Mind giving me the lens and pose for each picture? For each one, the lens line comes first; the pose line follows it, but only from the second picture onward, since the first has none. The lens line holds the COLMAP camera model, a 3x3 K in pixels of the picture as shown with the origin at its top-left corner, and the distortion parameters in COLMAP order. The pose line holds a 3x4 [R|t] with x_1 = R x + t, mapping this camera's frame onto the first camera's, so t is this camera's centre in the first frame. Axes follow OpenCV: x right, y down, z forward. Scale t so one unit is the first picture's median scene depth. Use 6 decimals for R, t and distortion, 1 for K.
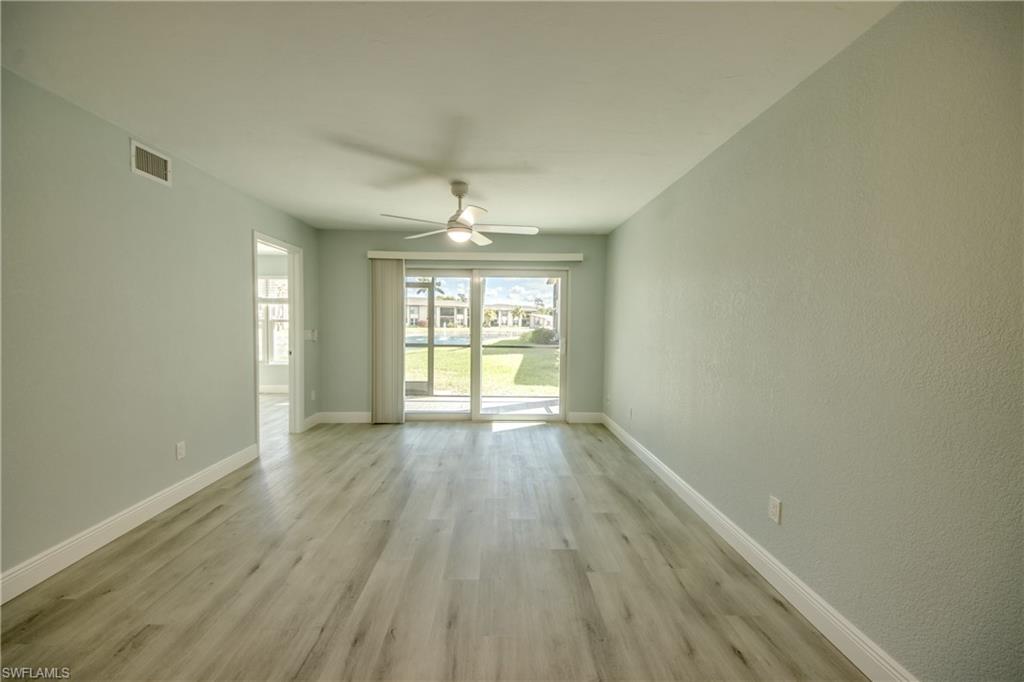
lens RADIAL K [[389.9, 0, 505.3], [0, 389.9, 331.7], [0, 0, 1]] dist [0.005259, -0.009425]
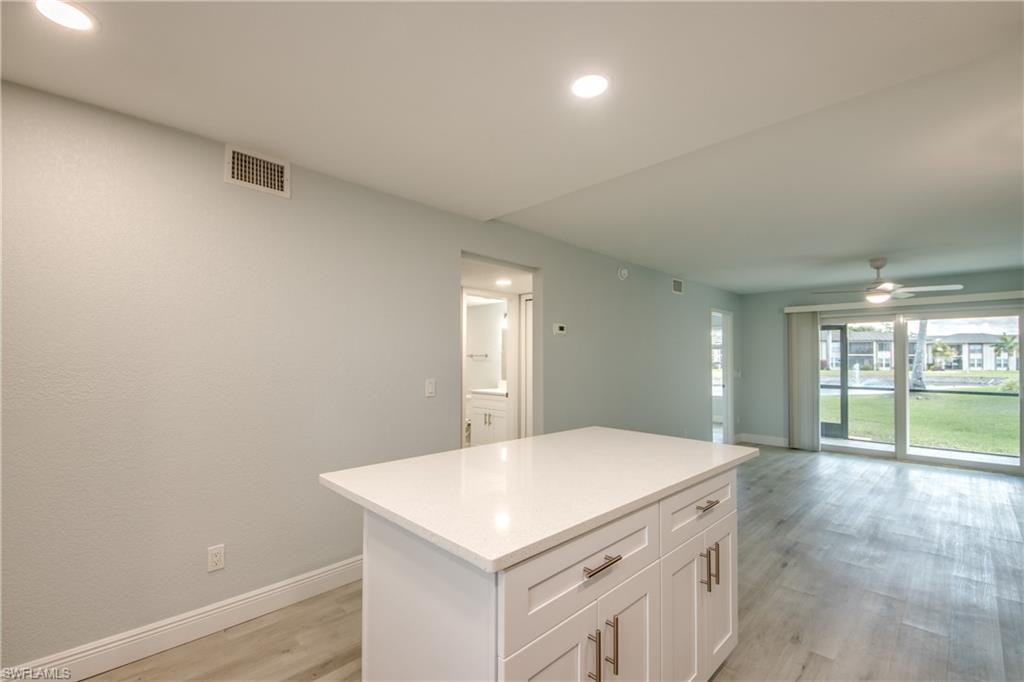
lens RADIAL K [[450.0, 0, 485.4], [0, 450.0, 350.6], [0, 0, 1]] dist [-0.015886, -0.000672]
pose [[0.661836, -0.019936, -0.749384, 0.131627], [-0.017863, 0.998943, -0.042351, 0.013092], [0.749436, 0.041416, 0.660780, -1.035544]]
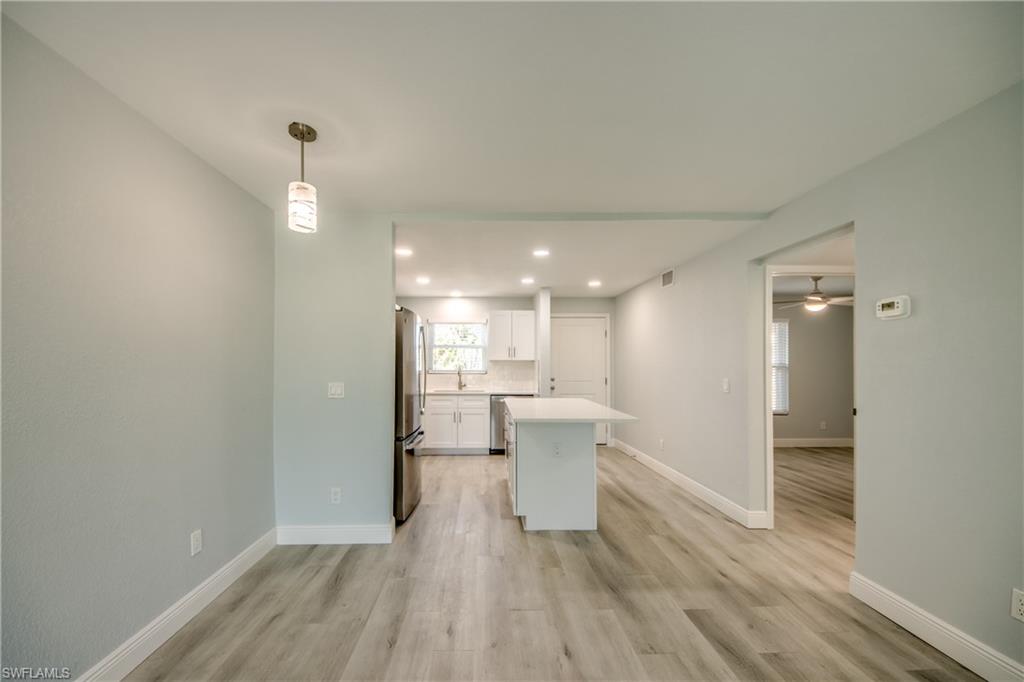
lens RADIAL K [[389.9, 0, 489.0], [0, 389.9, 358.5], [0, 0, 1]] dist [0.005259, -0.009425]
pose [[-0.999885, -0.008615, 0.012456, -0.058600], [-0.008413, 0.999833, 0.016226, -0.025723], [-0.012594, 0.016119, -0.999791, 0.689436]]
